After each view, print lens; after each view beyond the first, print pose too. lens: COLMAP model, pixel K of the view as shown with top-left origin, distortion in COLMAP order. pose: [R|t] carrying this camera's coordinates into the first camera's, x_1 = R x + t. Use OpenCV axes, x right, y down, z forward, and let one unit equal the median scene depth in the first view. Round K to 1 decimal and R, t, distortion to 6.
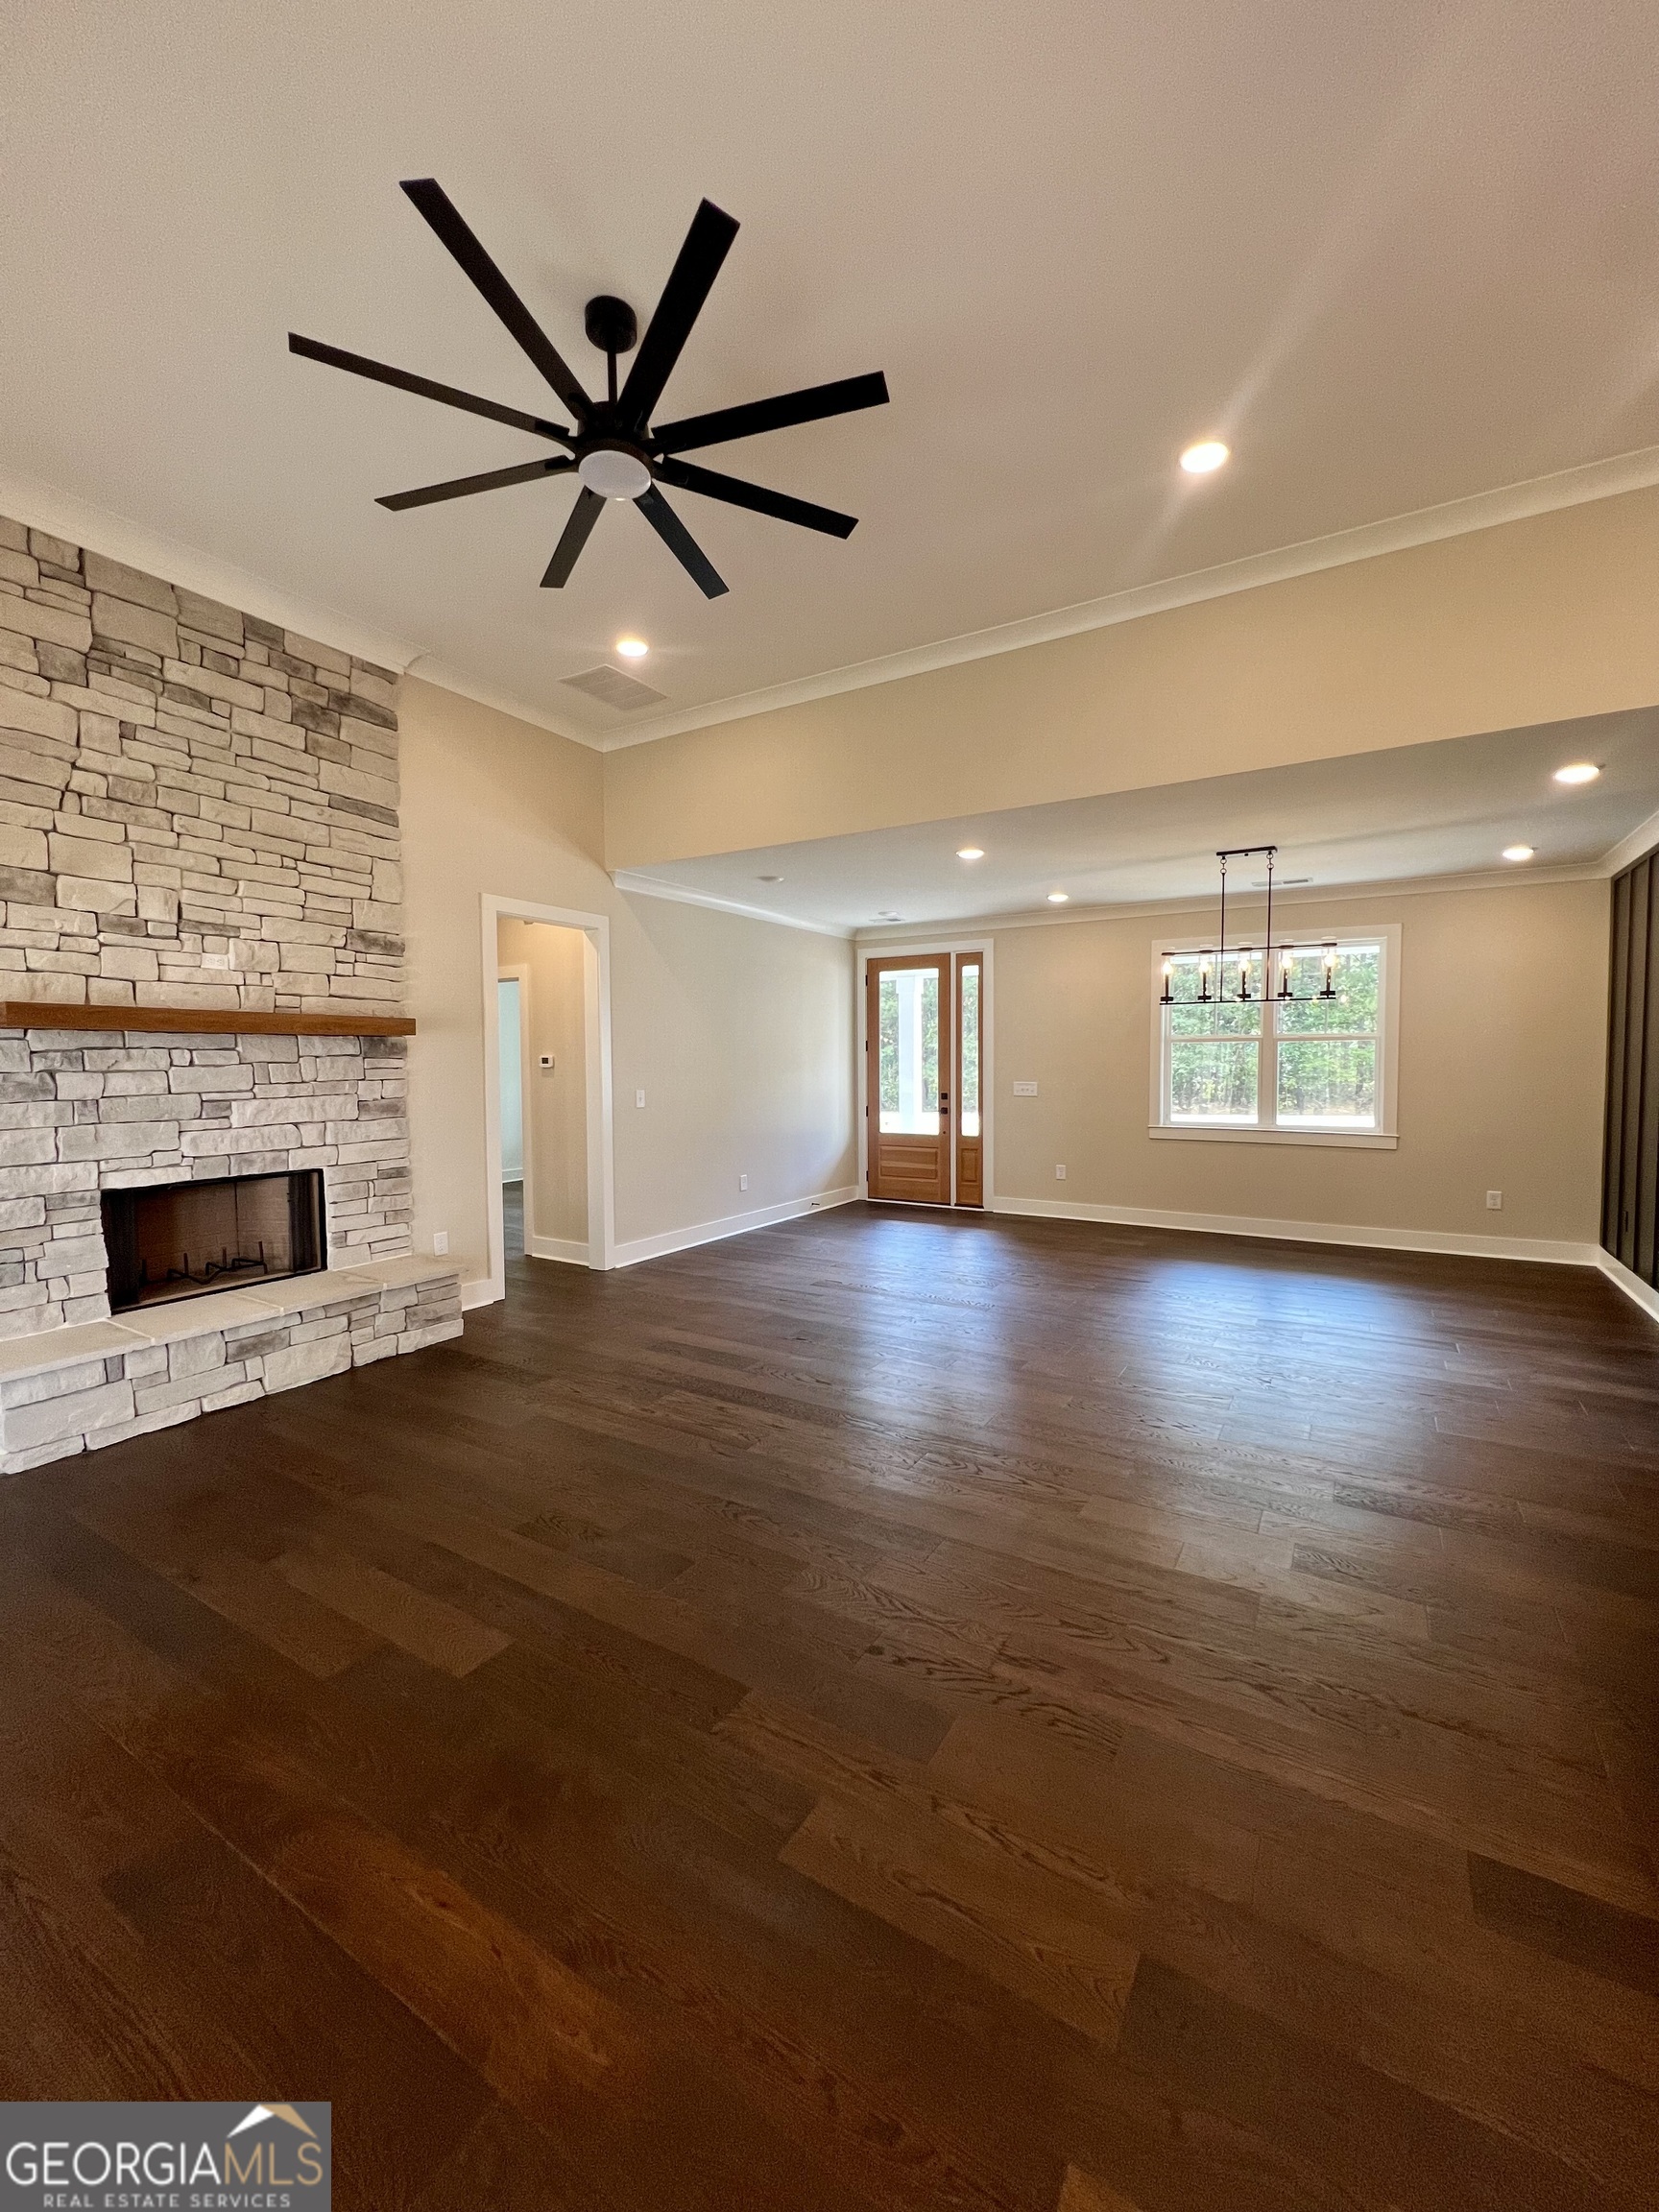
lens RADIAL K [[886.7, 0, 832.1], [0, 886.7, 1102.5], [0, 0, 1]] dist [-0.002333, 0.000781]
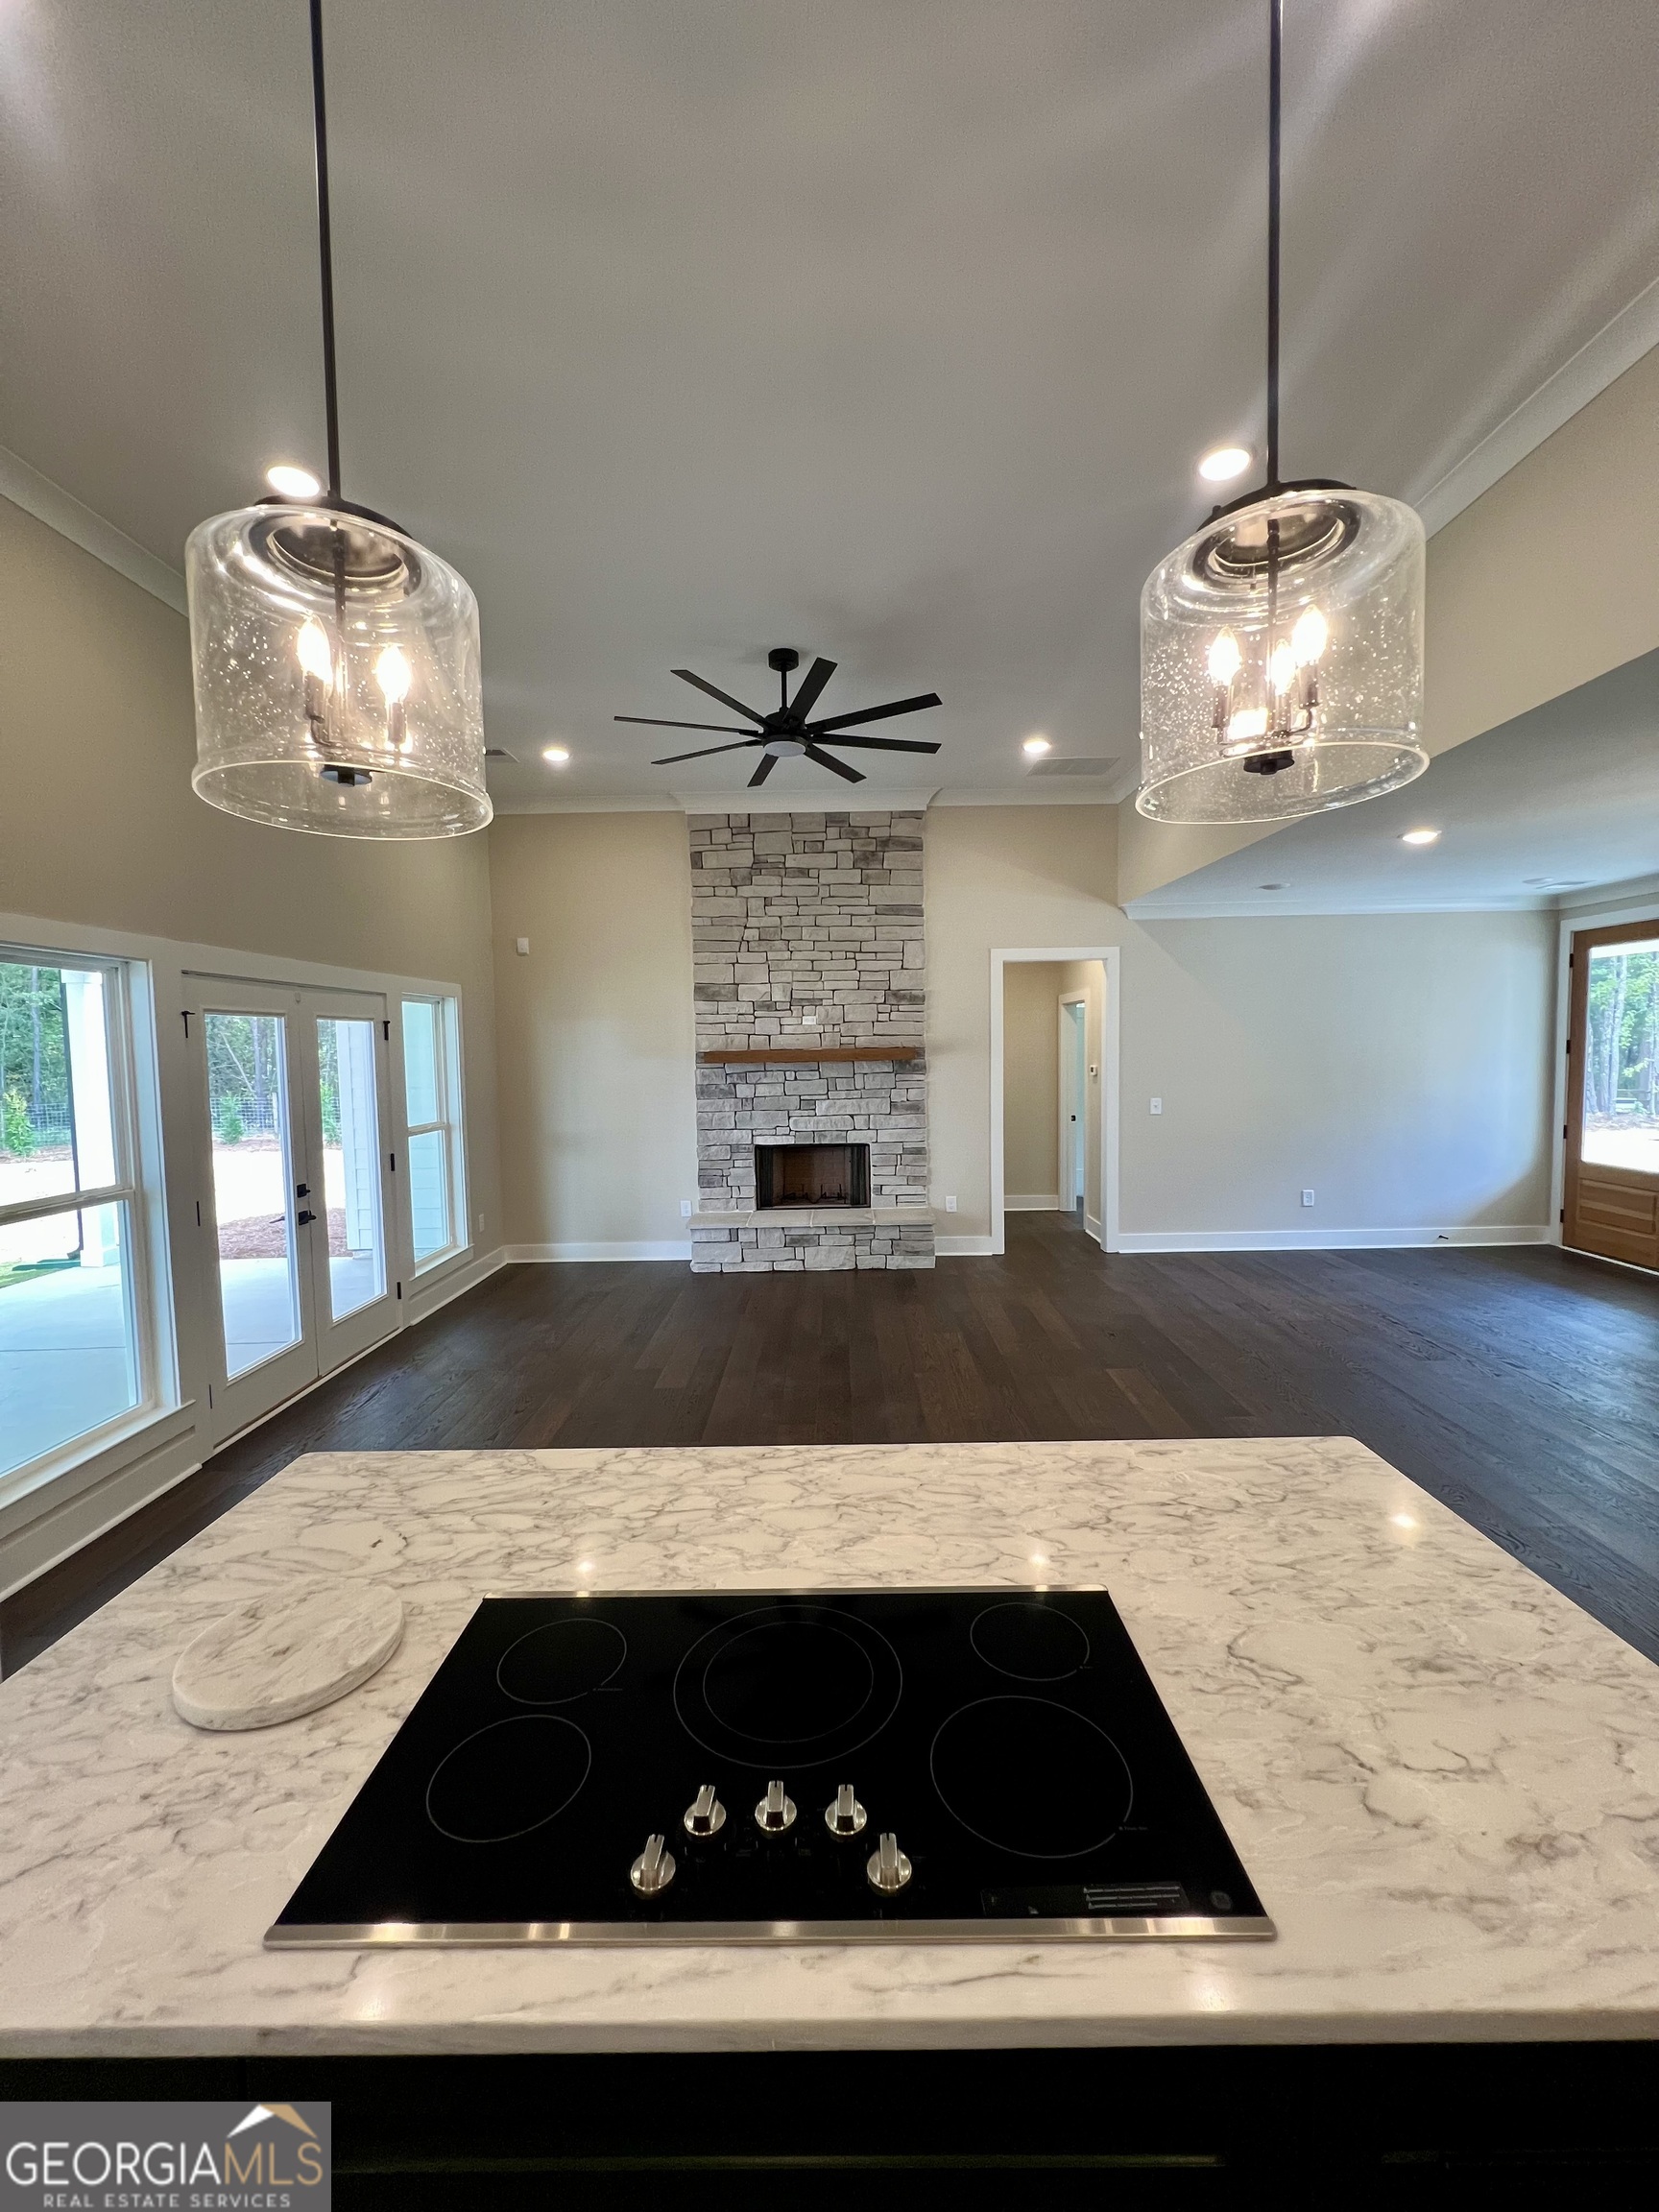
lens RADIAL K [[886.7, 0, 835.5], [0, 886.7, 1106.7], [0, 0, 1]] dist [-0.002333, 0.000781]
pose [[0.513875, 0.055543, -0.856065, 0.826360], [-0.025092, 0.998448, 0.049719, -0.076451], [0.857498, -0.004069, 0.514472, 0.142513]]
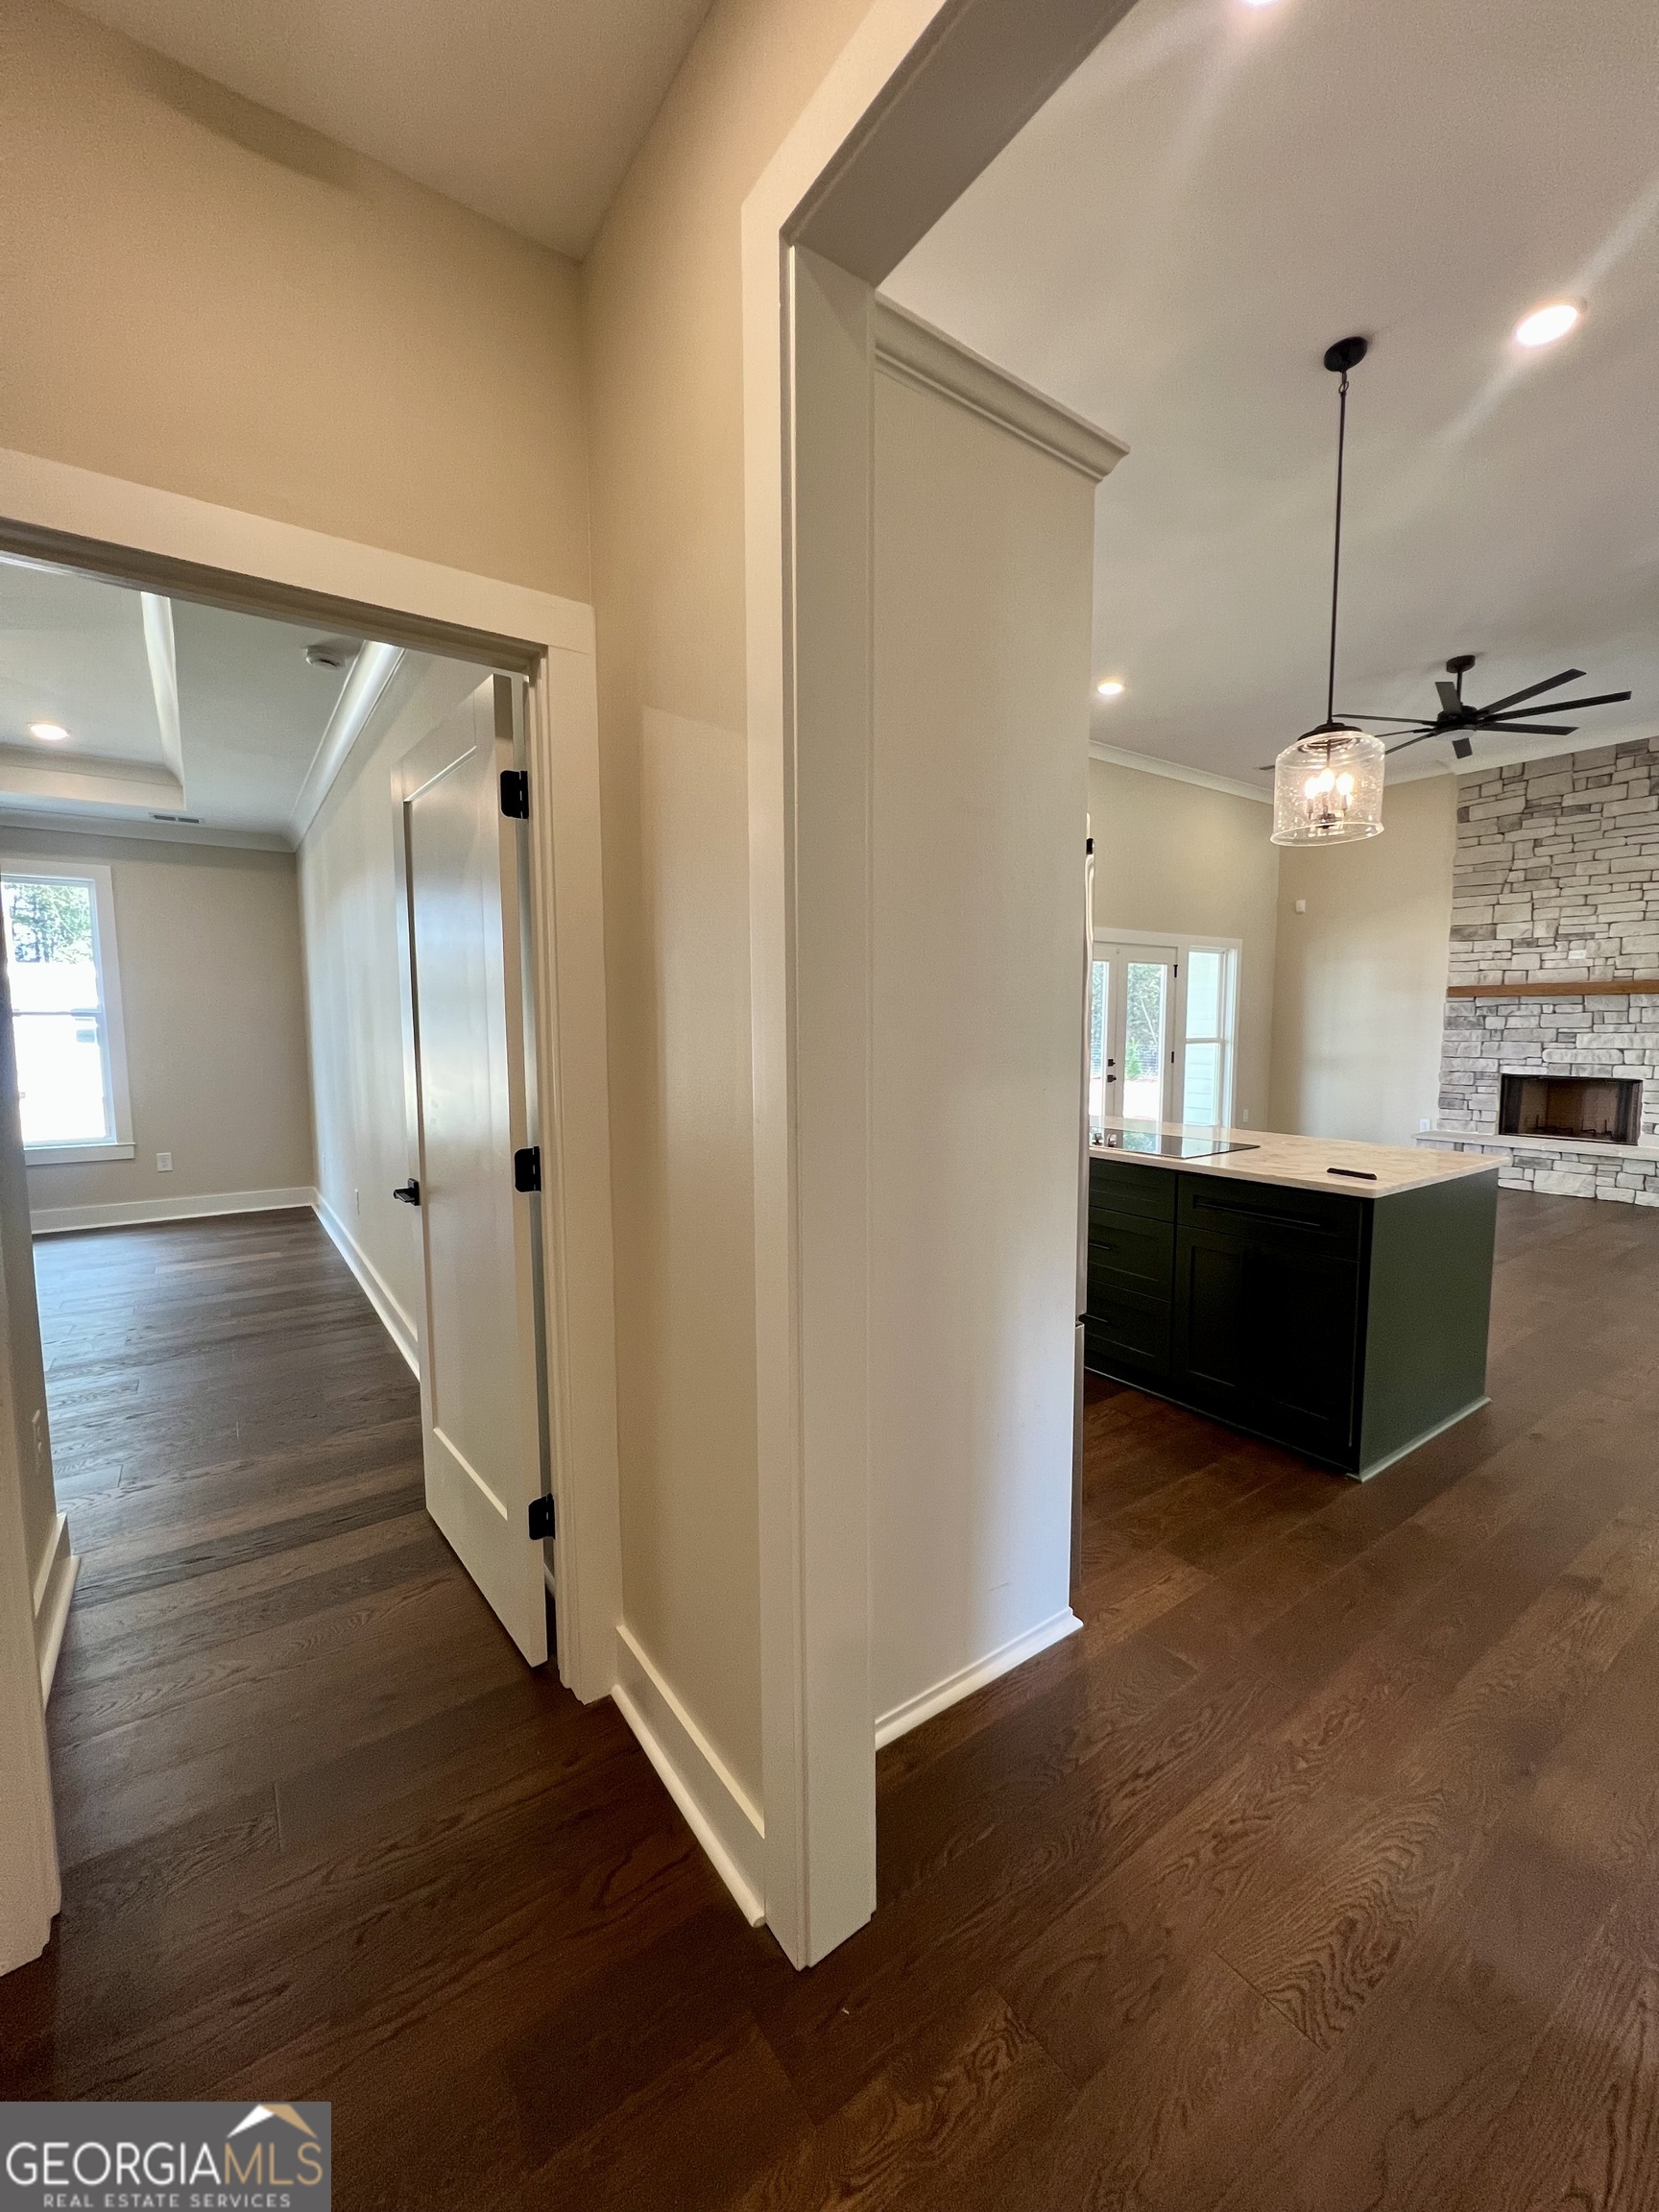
lens RADIAL K [[886.7, 0, 827.1], [0, 886.7, 1104.2], [0, 0, 1]] dist [-0.002333, 0.000781]
pose [[-0.402647, 0.091592, -0.910761, 1.546675], [-0.036894, 0.992549, 0.116128, -0.011261], [0.914612, 0.080360, -0.396267, 0.345568]]
